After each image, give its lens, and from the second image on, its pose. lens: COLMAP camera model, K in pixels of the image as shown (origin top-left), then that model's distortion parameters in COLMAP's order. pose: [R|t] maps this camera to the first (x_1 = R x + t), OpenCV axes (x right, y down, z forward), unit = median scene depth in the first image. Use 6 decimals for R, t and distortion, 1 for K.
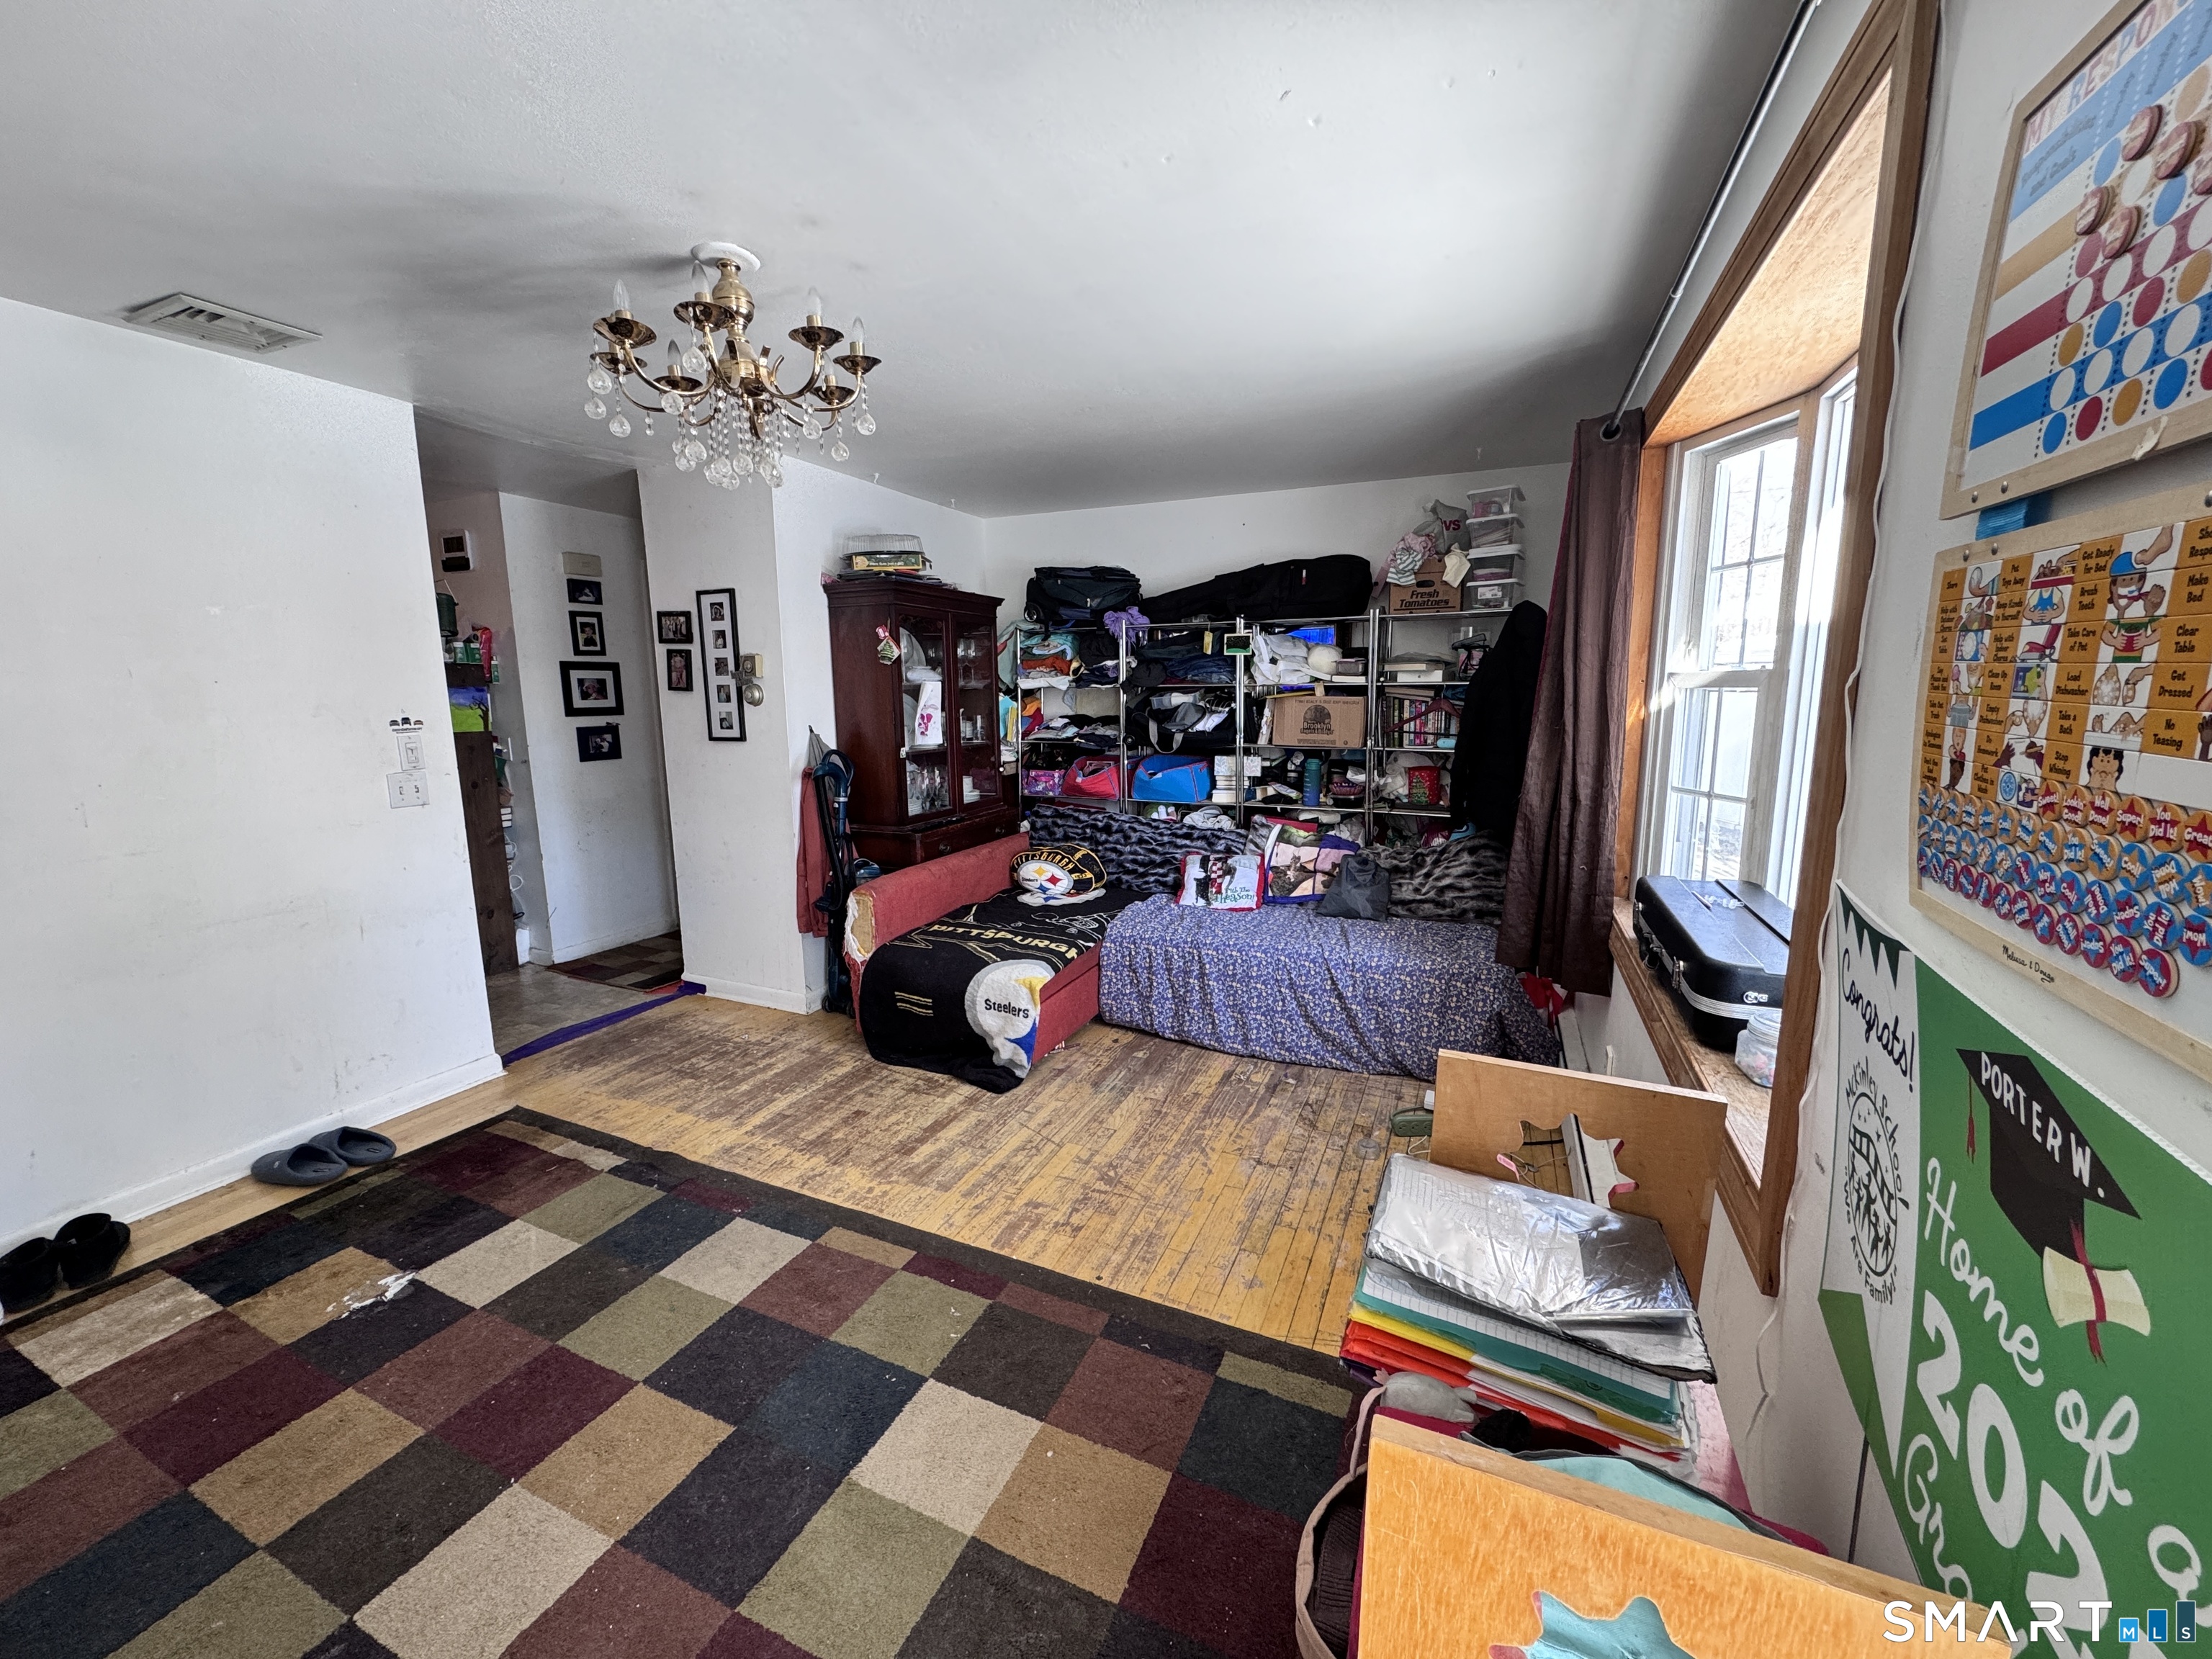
lens RADIAL K [[876.0, 0, 1103.4], [0, 876.0, 827.2], [0, 0, 1]] dist [-0.002035, 0.000081]
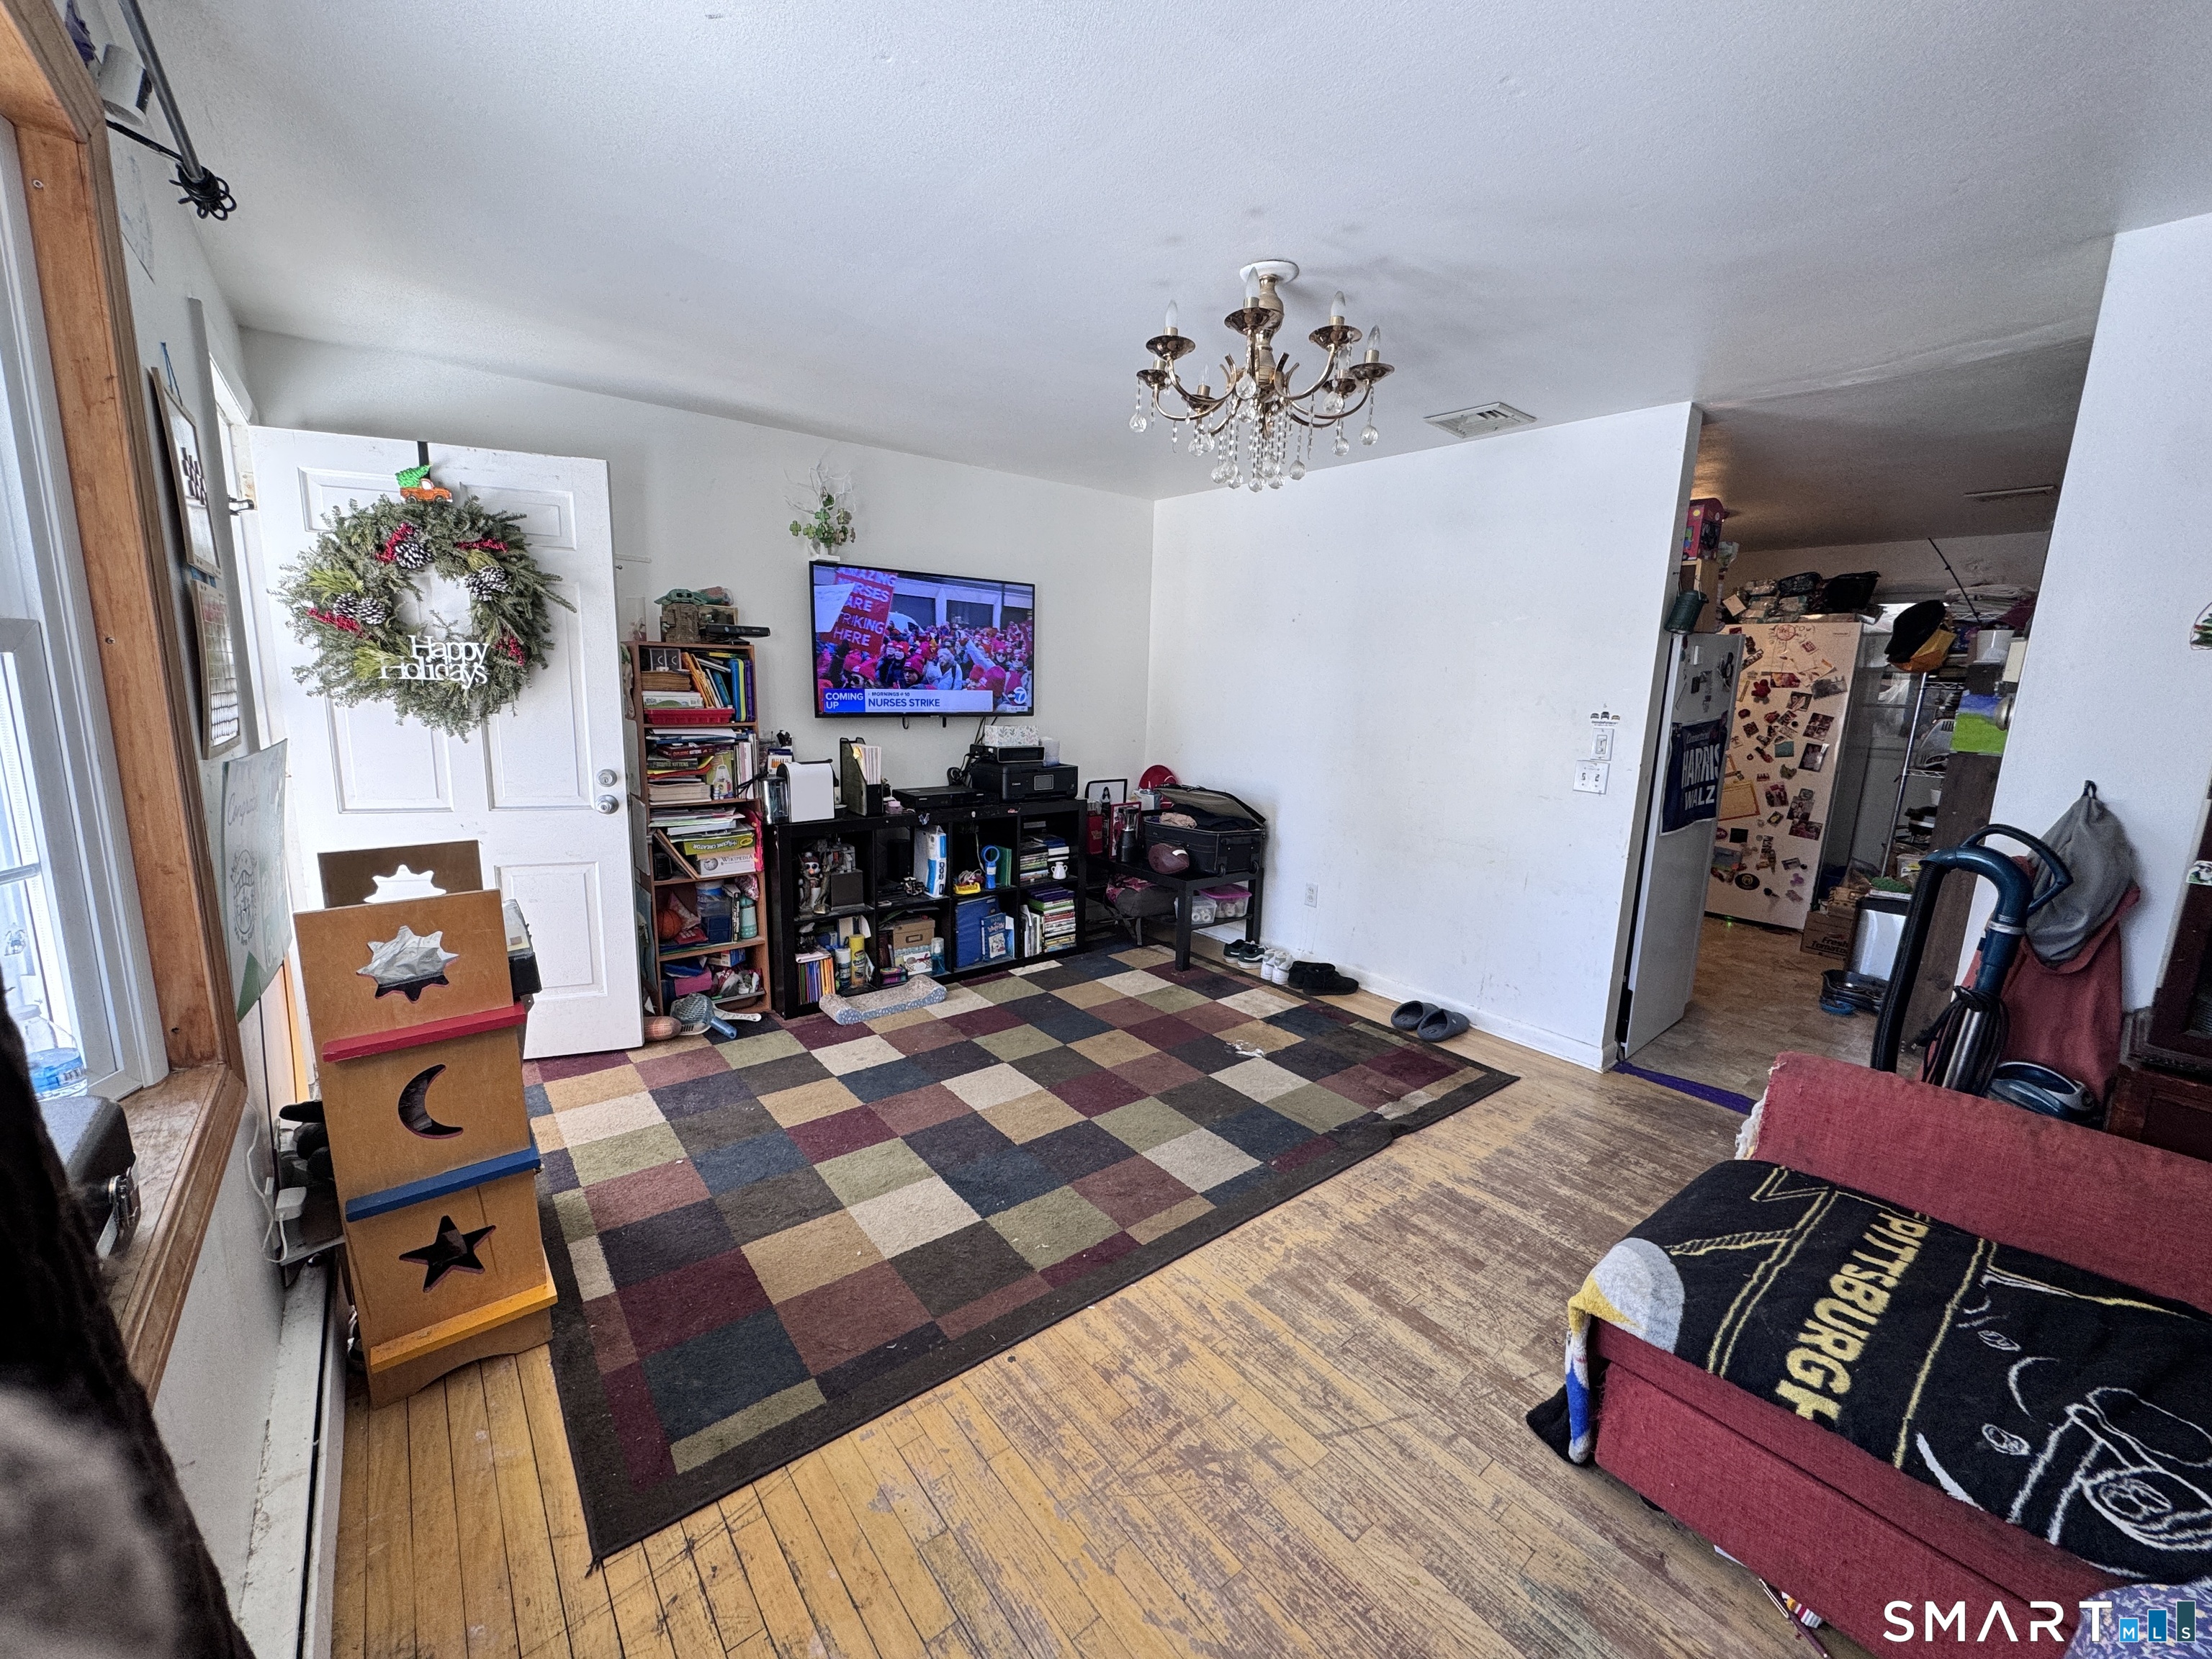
lens RADIAL K [[876.0, 0, 1103.4], [0, 876.0, 827.2], [0, 0, 1]] dist [-0.002035, 0.000081]
pose [[-0.455800, 0.151897, -0.877025, 0.557081], [-0.170239, 0.952264, 0.253403, -0.192296], [0.873650, 0.264805, -0.408183, 1.140015]]
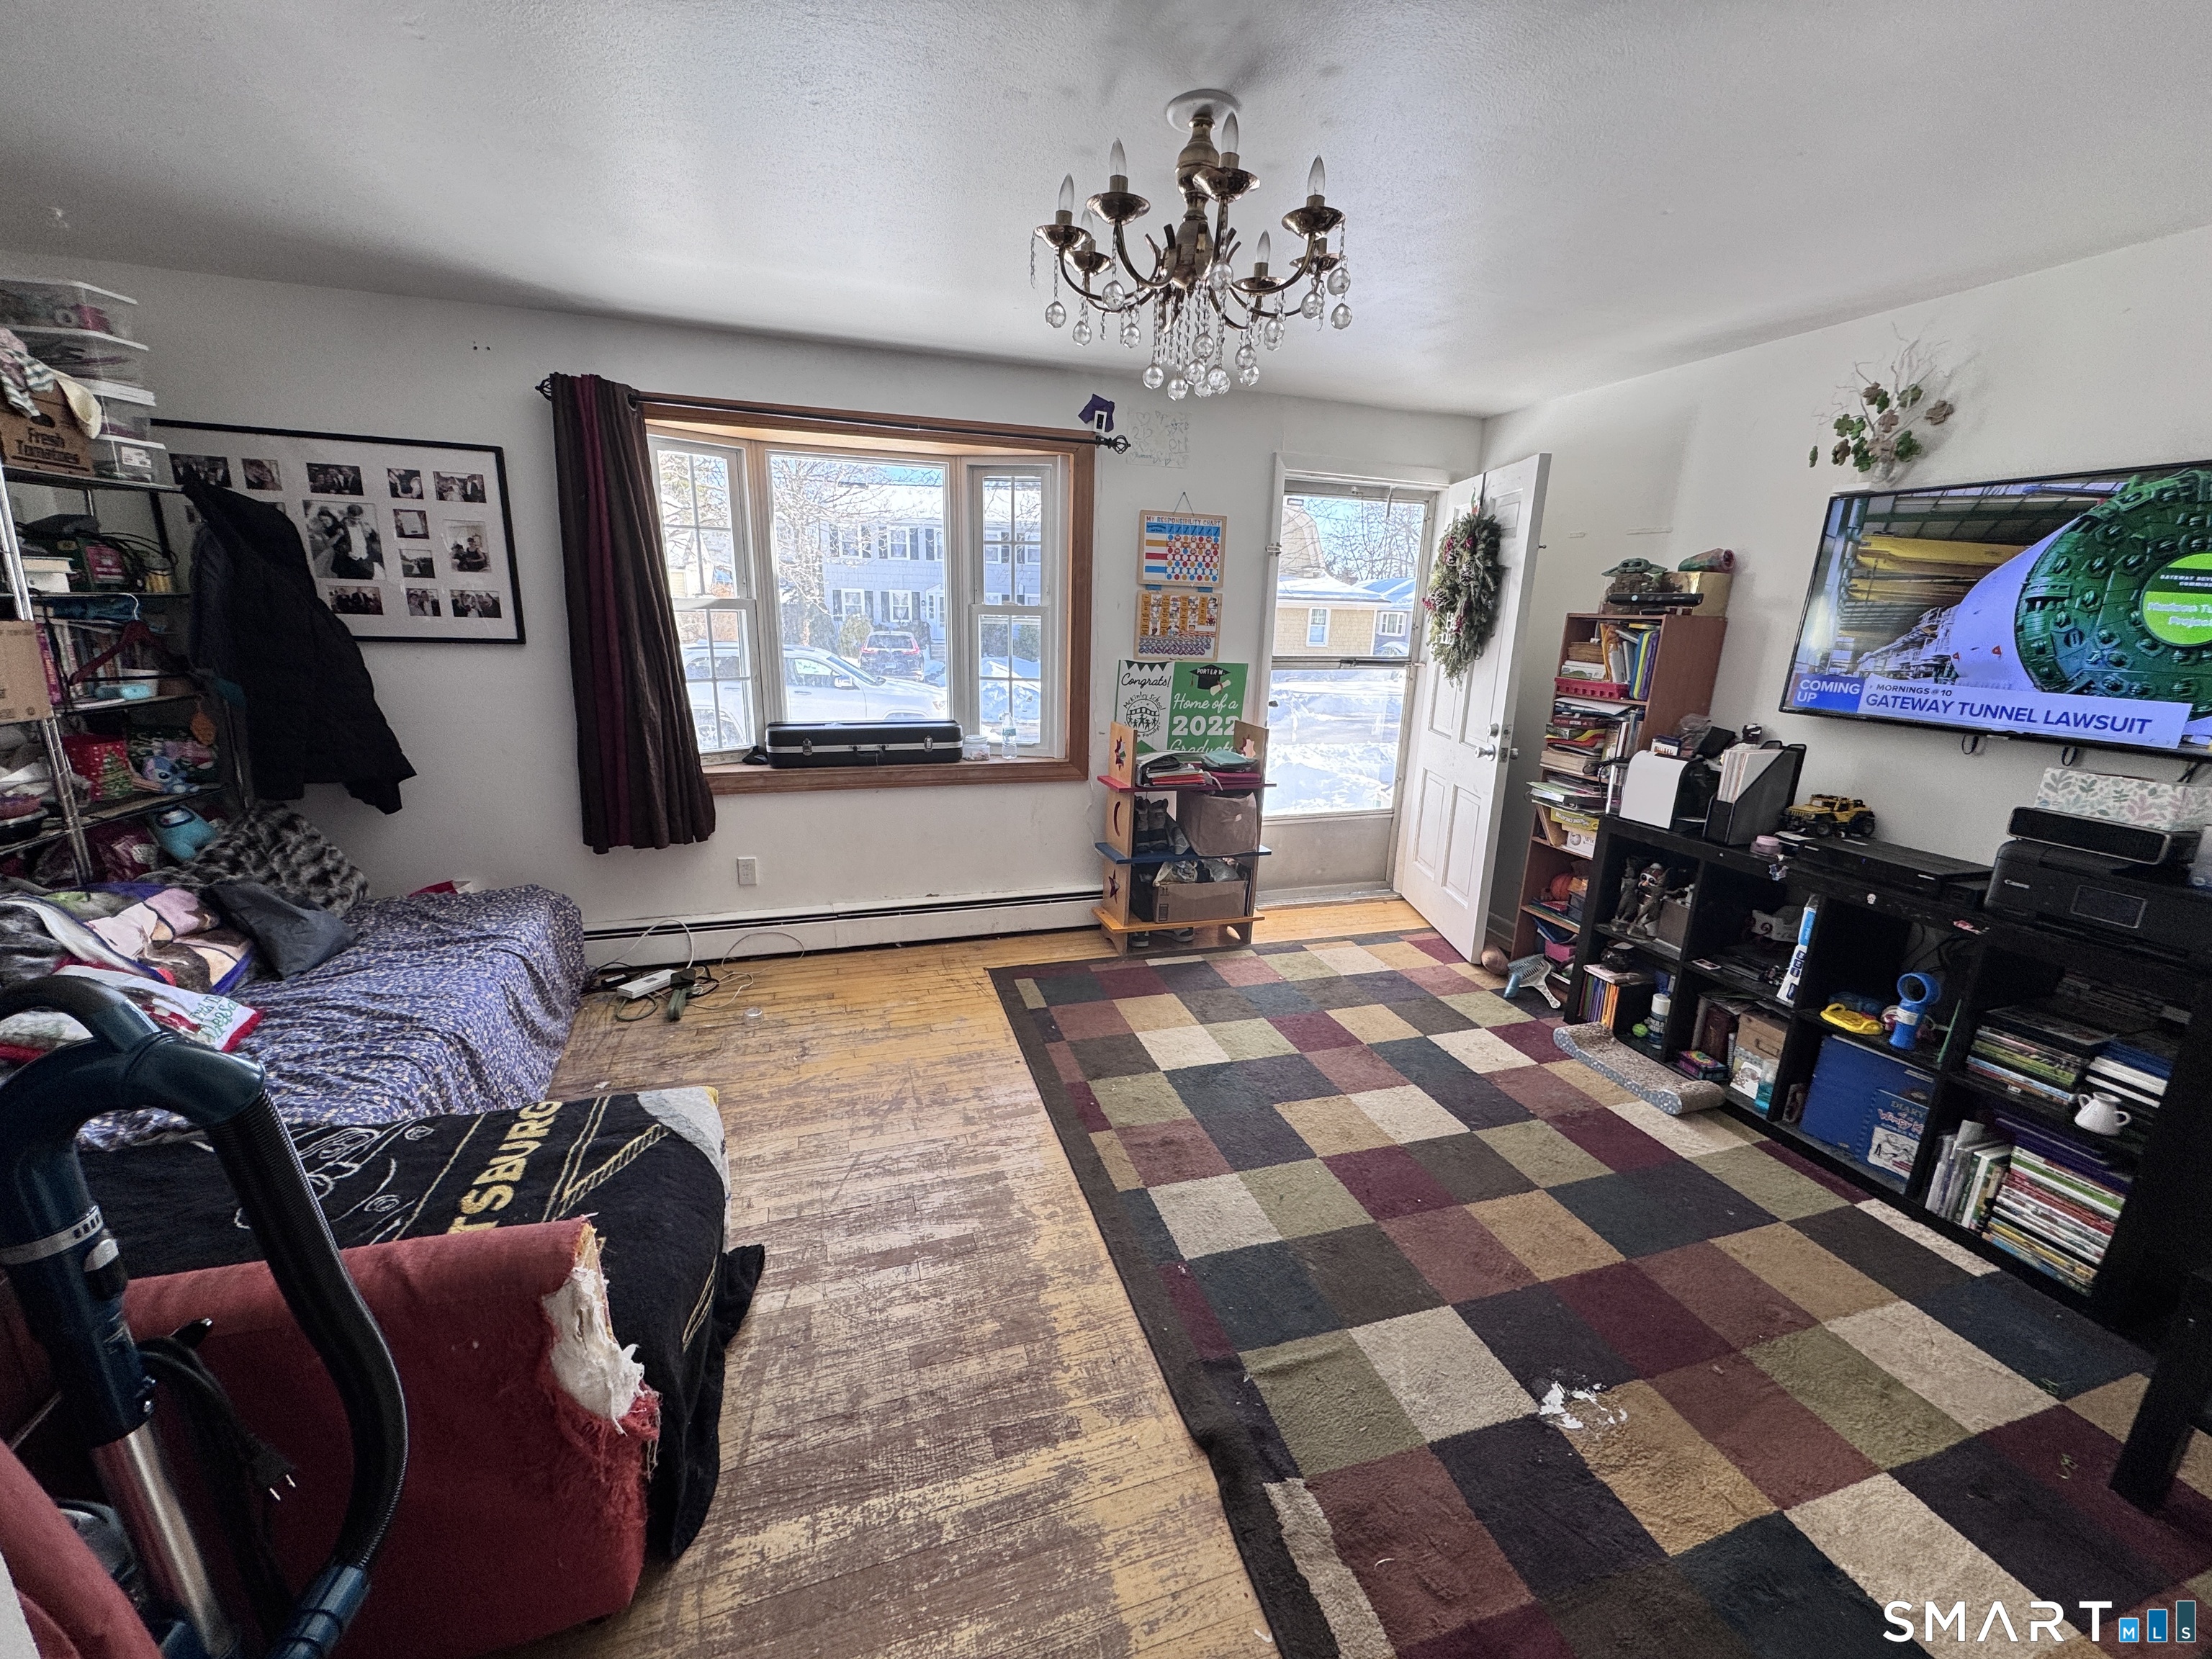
lens RADIAL K [[876.0, 0, 1103.4], [0, 876.0, 827.2], [0, 0, 1]] dist [-0.002035, 0.000081]
pose [[-0.665399, -0.192368, 0.721276, -0.879084], [0.100070, 0.934518, 0.341559, -0.239730], [-0.739750, 0.299451, -0.602577, 1.418857]]
